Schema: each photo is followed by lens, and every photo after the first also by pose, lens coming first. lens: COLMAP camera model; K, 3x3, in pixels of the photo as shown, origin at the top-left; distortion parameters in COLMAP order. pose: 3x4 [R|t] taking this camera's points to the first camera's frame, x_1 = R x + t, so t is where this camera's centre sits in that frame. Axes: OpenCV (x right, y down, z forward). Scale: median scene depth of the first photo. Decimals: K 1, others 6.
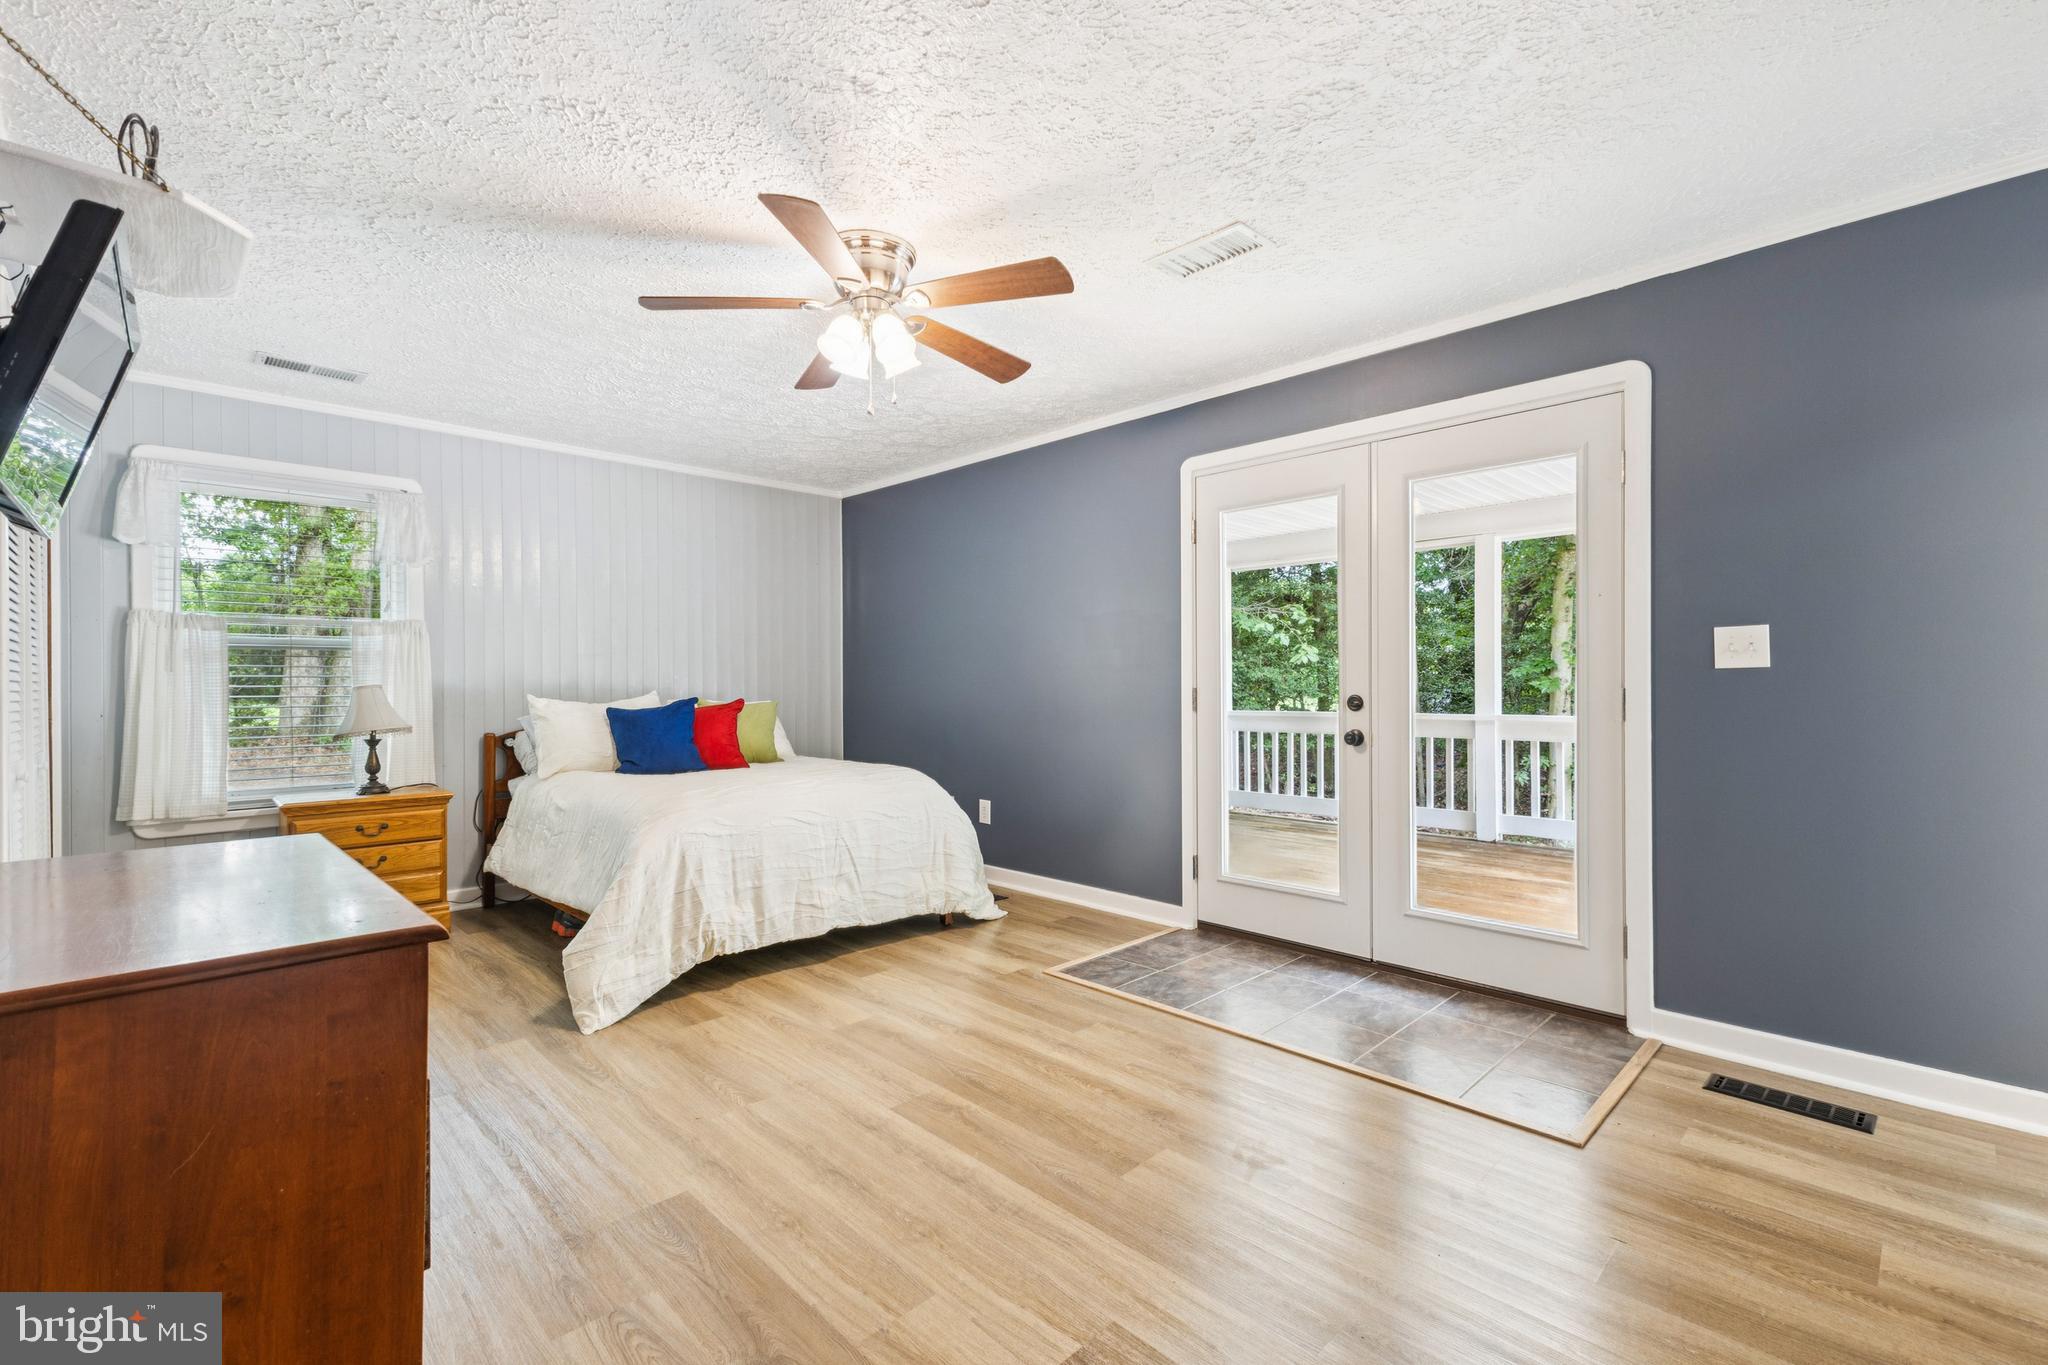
lens RADIAL K [[902.8, 0, 1023.2], [0, 902.8, 685.2], [0, 0, 1]] dist [0.022395, 0.000106]
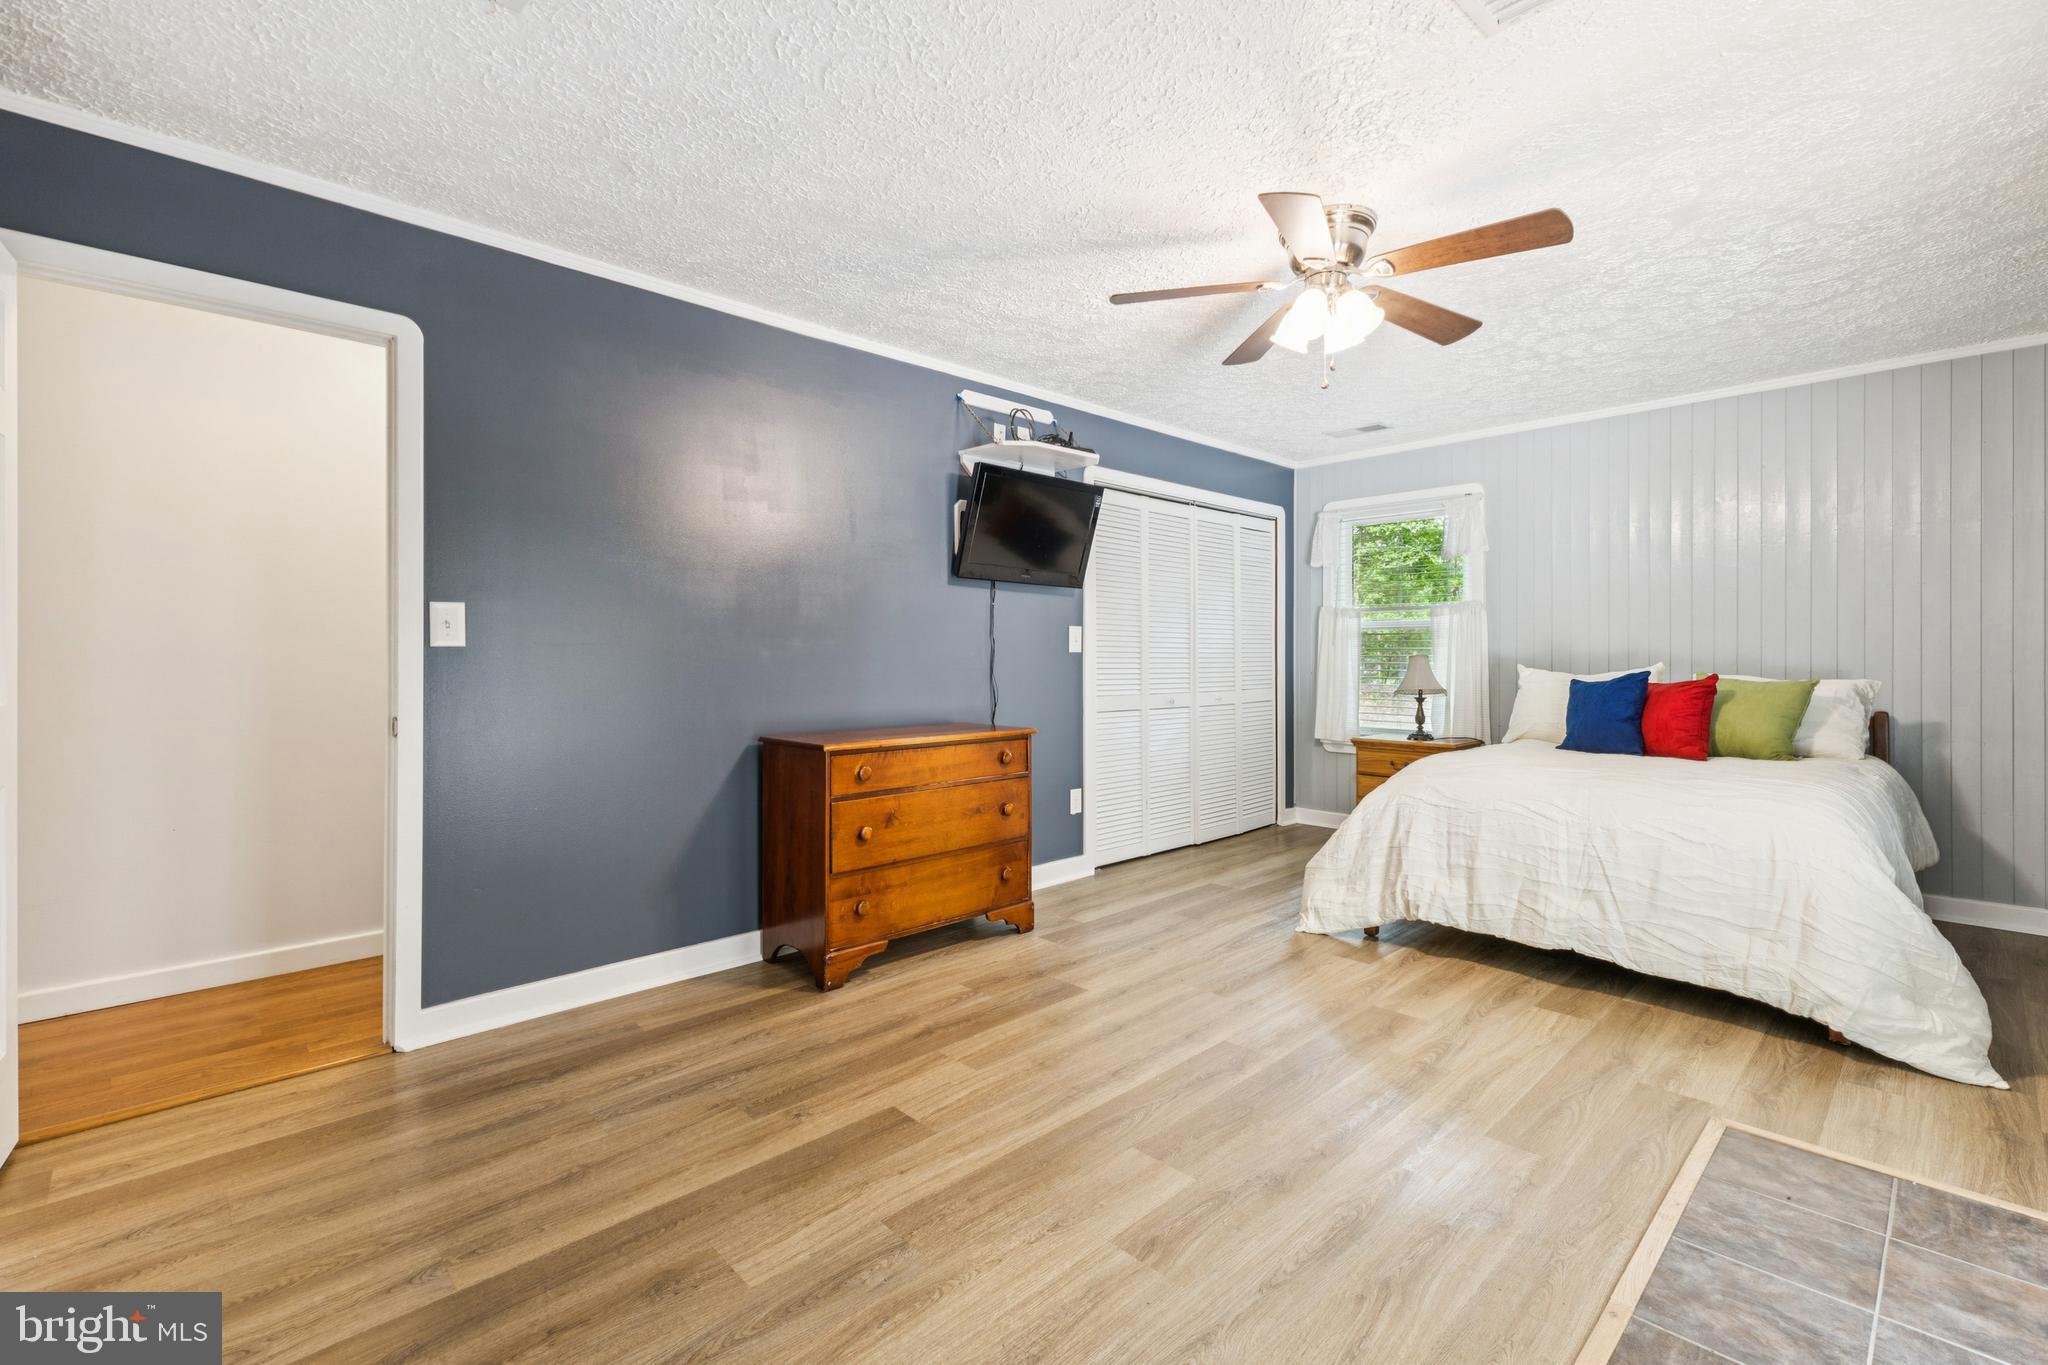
lens RADIAL K [[902.8, 0, 1013.0], [0, 902.8, 650.5], [0, 0, 1]] dist [0.022395, 0.000106]
pose [[-0.016450, -0.001942, -0.999863, 0.652229], [-0.002252, 0.999996, -0.001905, -0.002807], [0.999862, 0.002220, -0.016454, 0.516623]]
